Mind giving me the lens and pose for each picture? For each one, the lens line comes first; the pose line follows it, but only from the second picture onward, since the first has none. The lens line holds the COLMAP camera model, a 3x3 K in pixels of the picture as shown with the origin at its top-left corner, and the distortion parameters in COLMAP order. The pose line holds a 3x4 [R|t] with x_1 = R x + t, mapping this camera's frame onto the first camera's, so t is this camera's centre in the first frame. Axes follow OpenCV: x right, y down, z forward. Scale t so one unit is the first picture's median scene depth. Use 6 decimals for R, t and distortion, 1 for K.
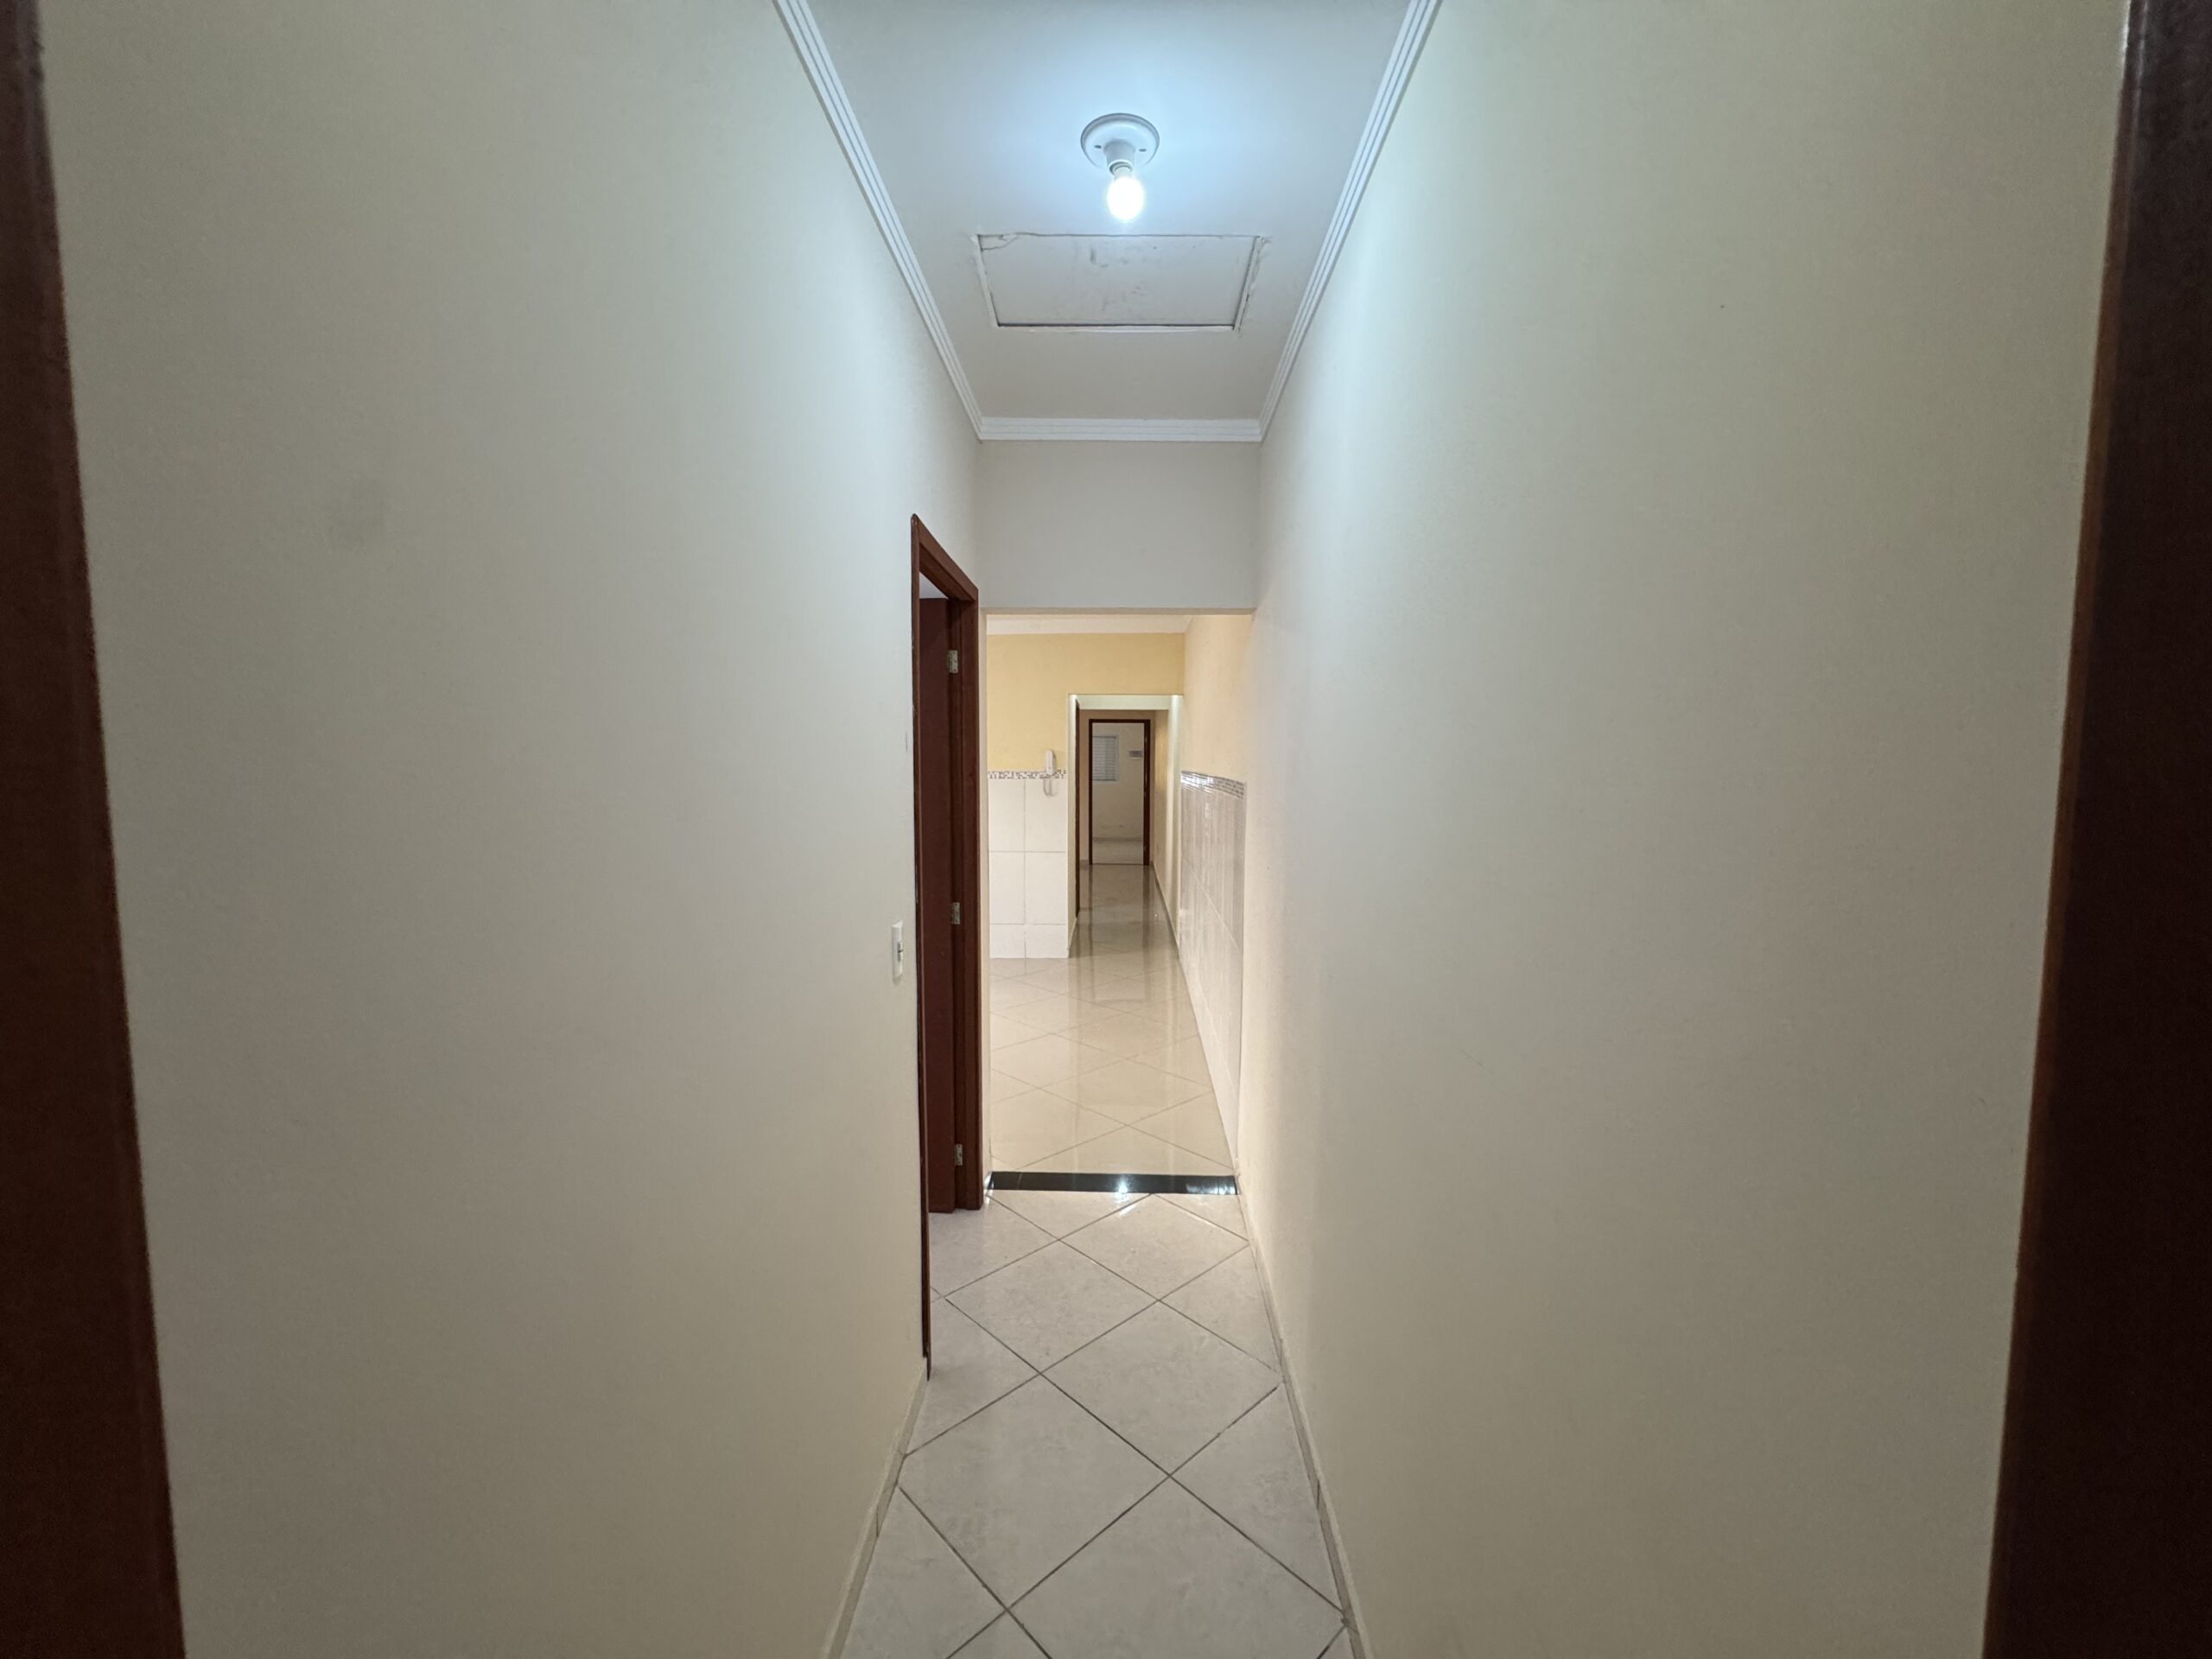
lens RADIAL K [[879.7, 0, 1106.0], [0, 879.7, 829.5], [0, 0, 1]] dist [-0.000946, -0.000014]
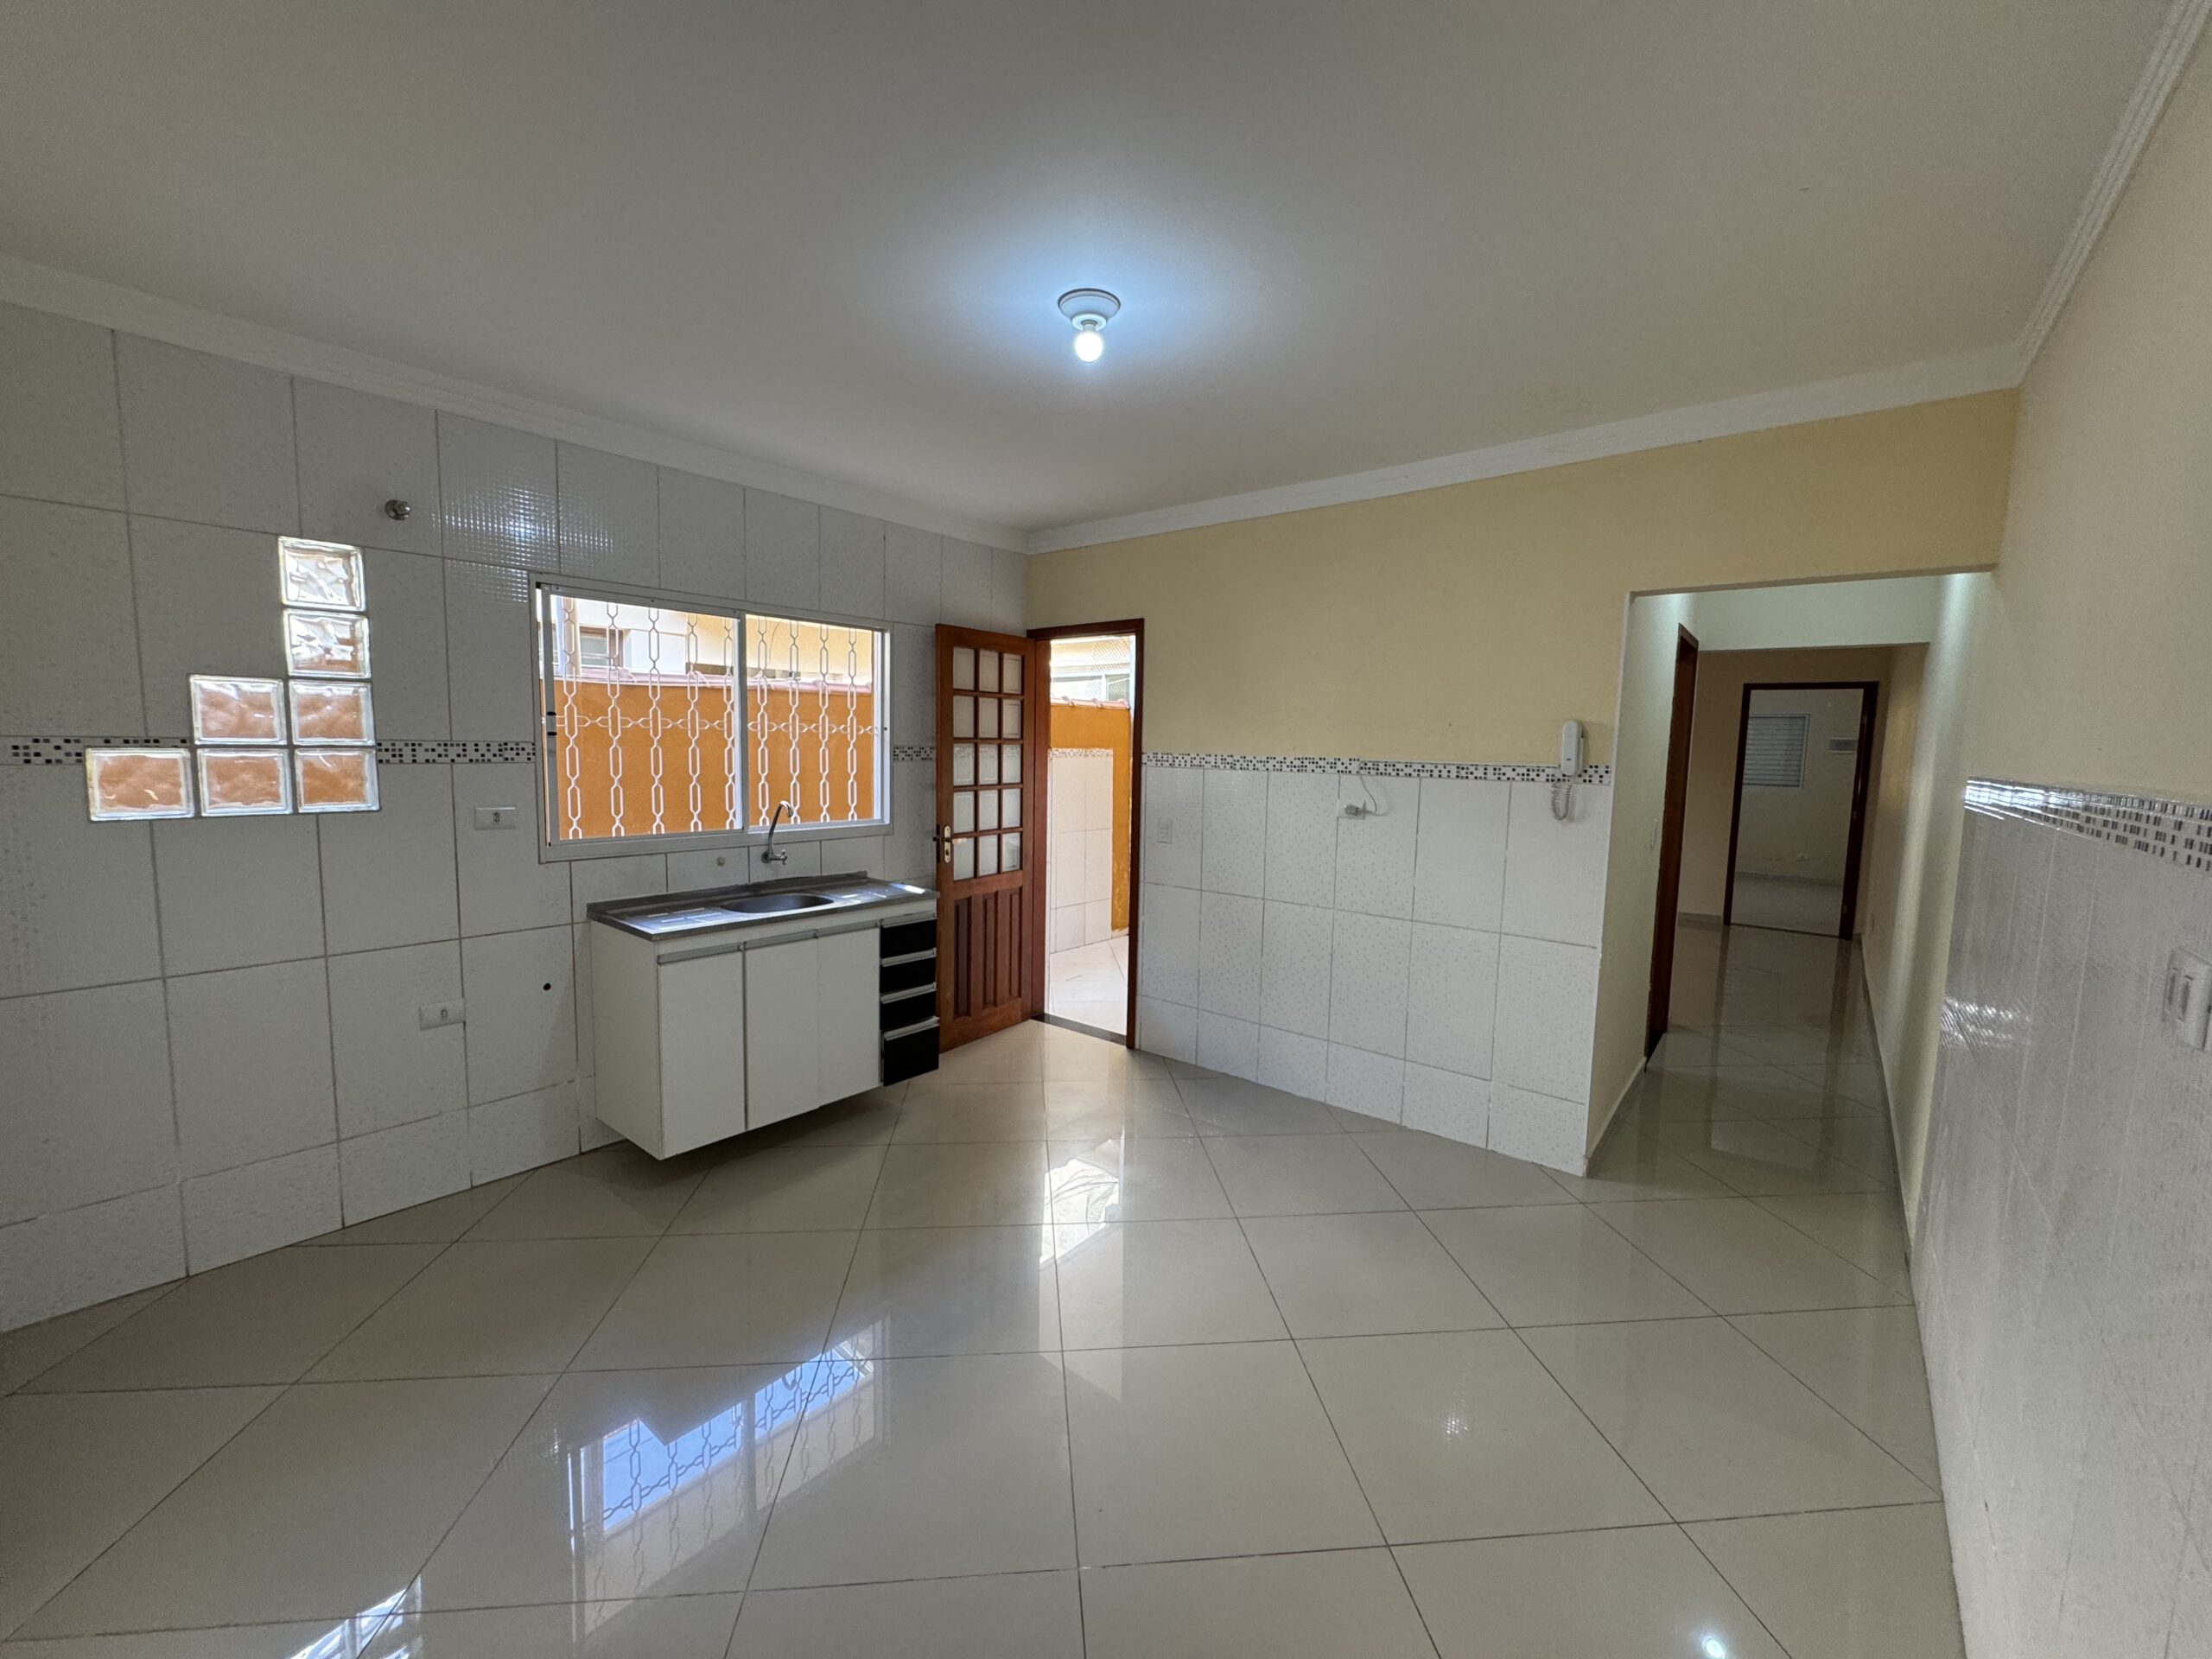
lens RADIAL K [[879.7, 0, 1106.0], [0, 879.7, 829.5], [0, 0, 1]] dist [-0.000946, -0.000014]
pose [[0.784079, 0.076222, -0.615962, 0.025705], [-0.069412, 0.996973, 0.035013, -0.027426], [0.616767, 0.015302, 0.786997, 0.408515]]
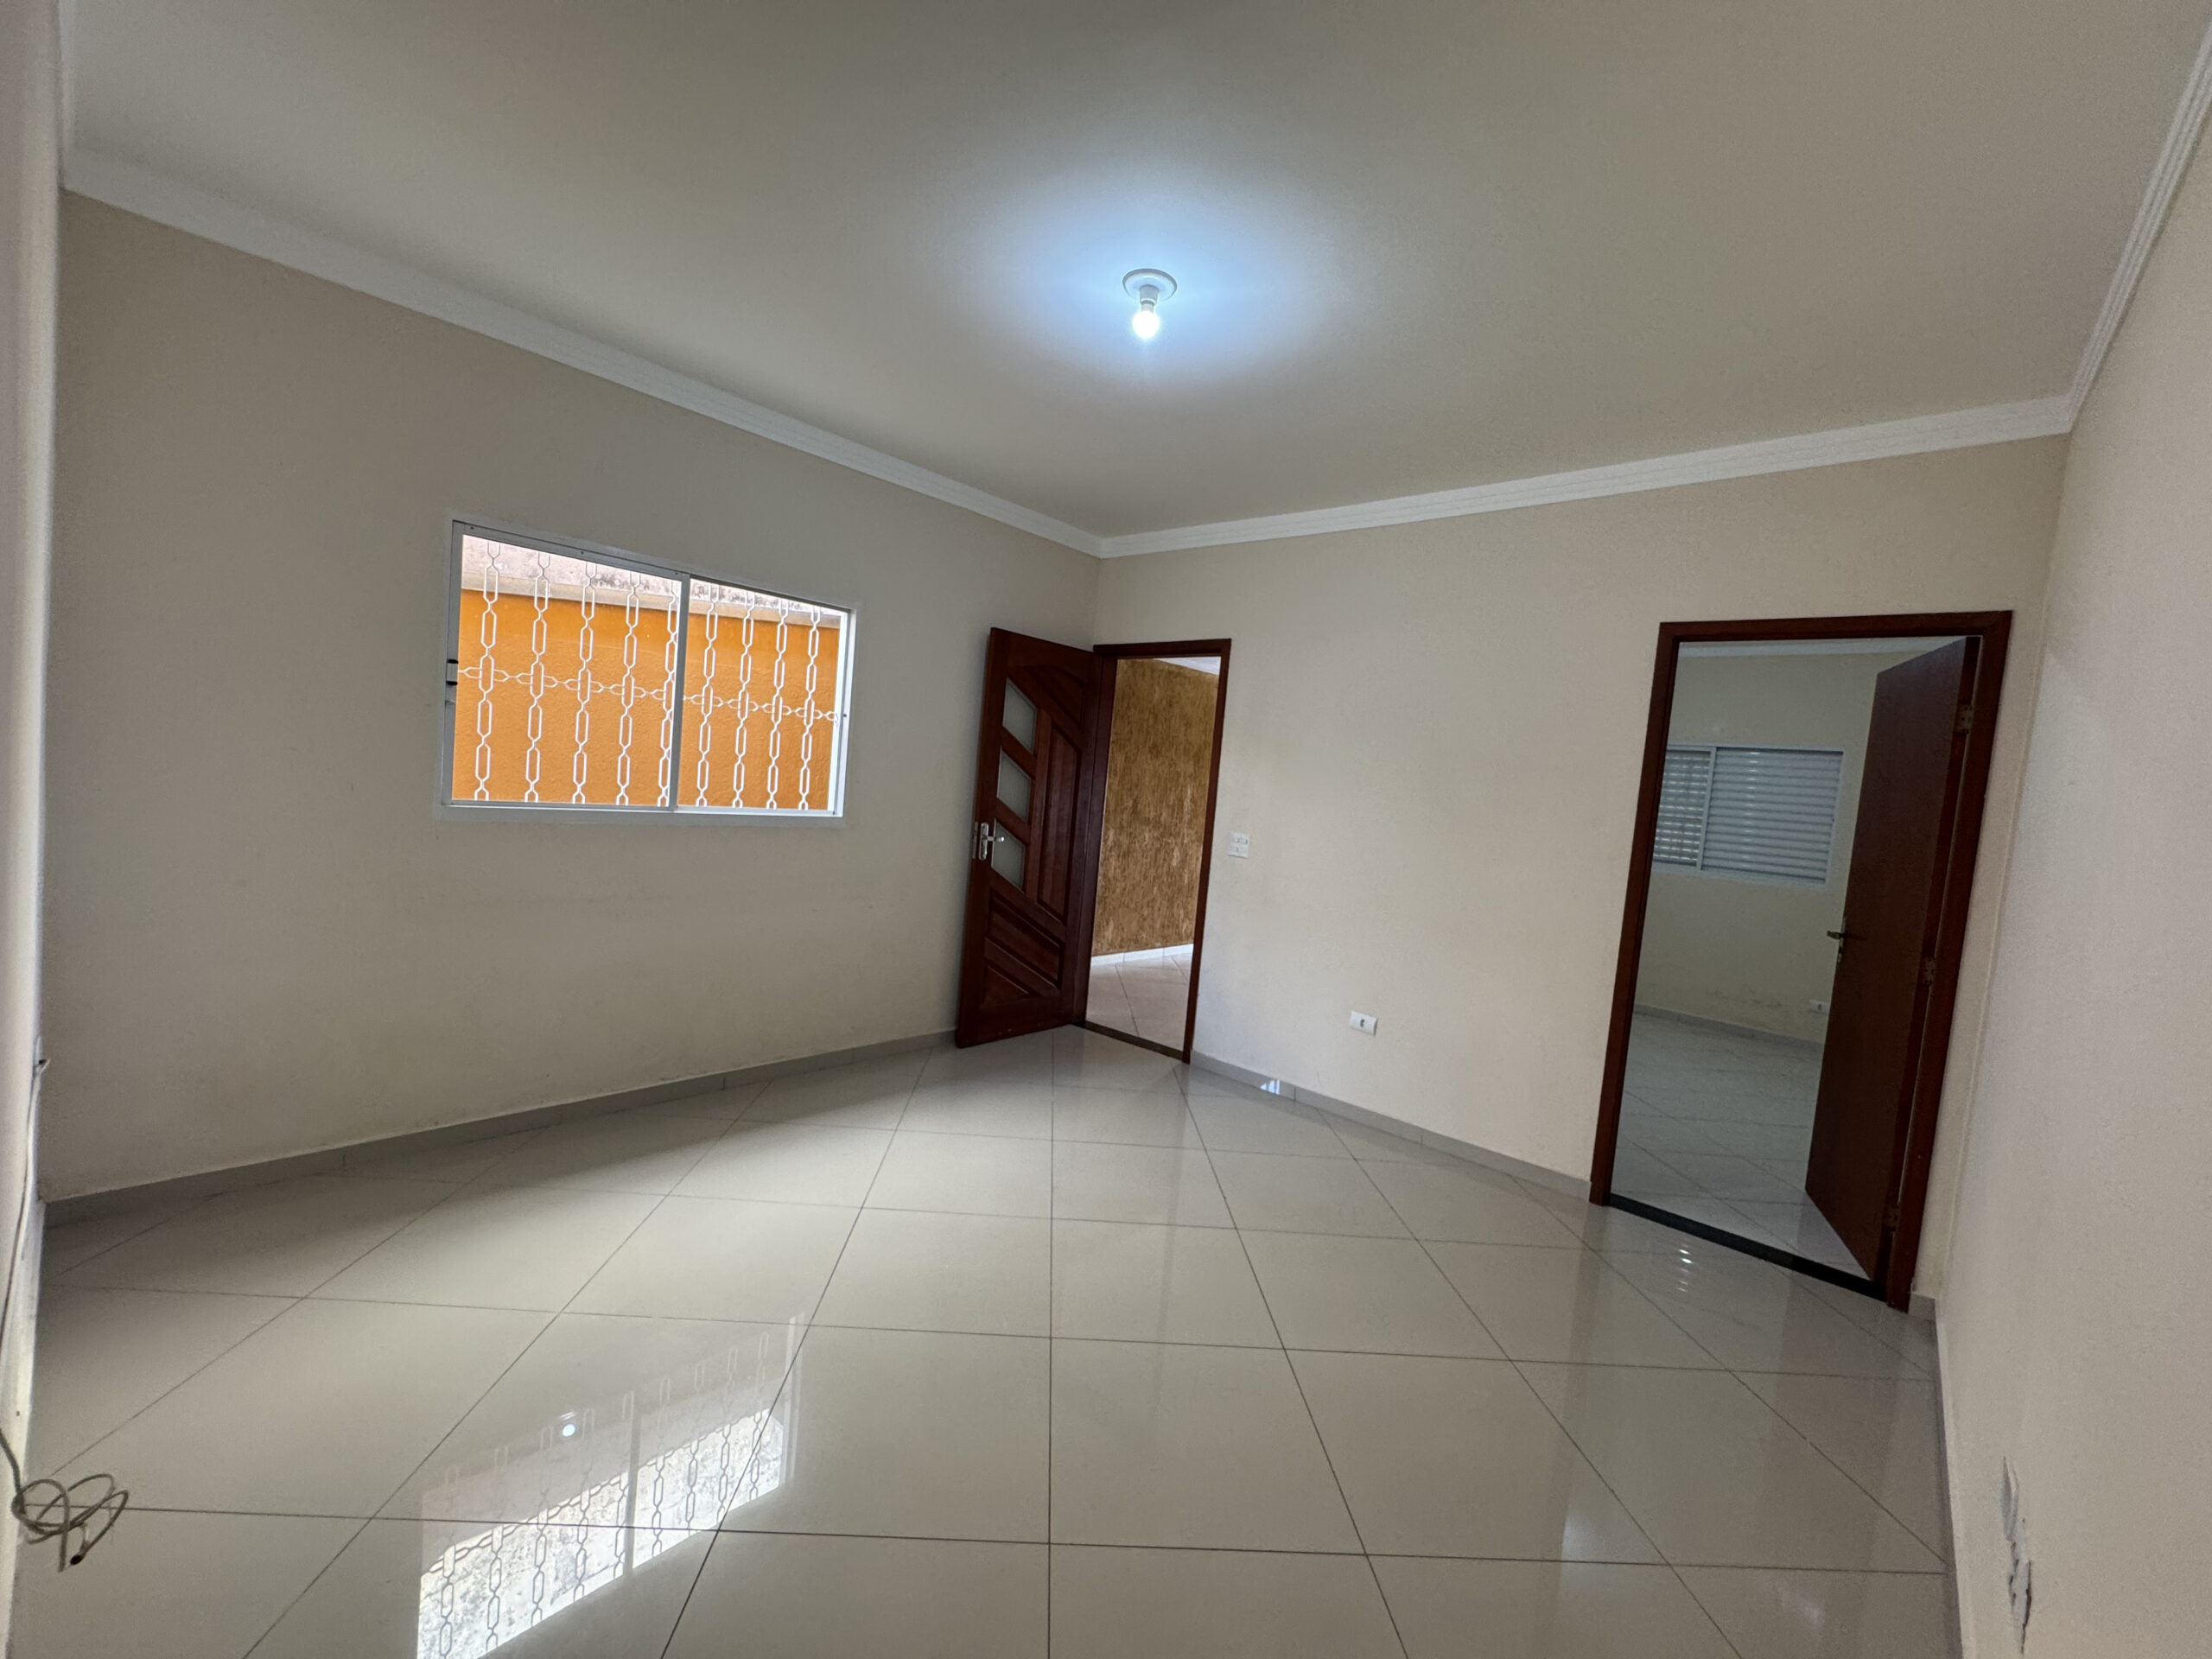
lens RADIAL K [[872.8, 0, 1105.3], [0, 872.8, 820.8], [0, 0, 1]] dist [-0.001136, -0.000055]
pose [[0.744959, 0.131882, -0.653944, 0.042692], [-0.162671, 0.986586, 0.013655, -0.087582], [0.646973, 0.096205, 0.756419, 1.161942]]
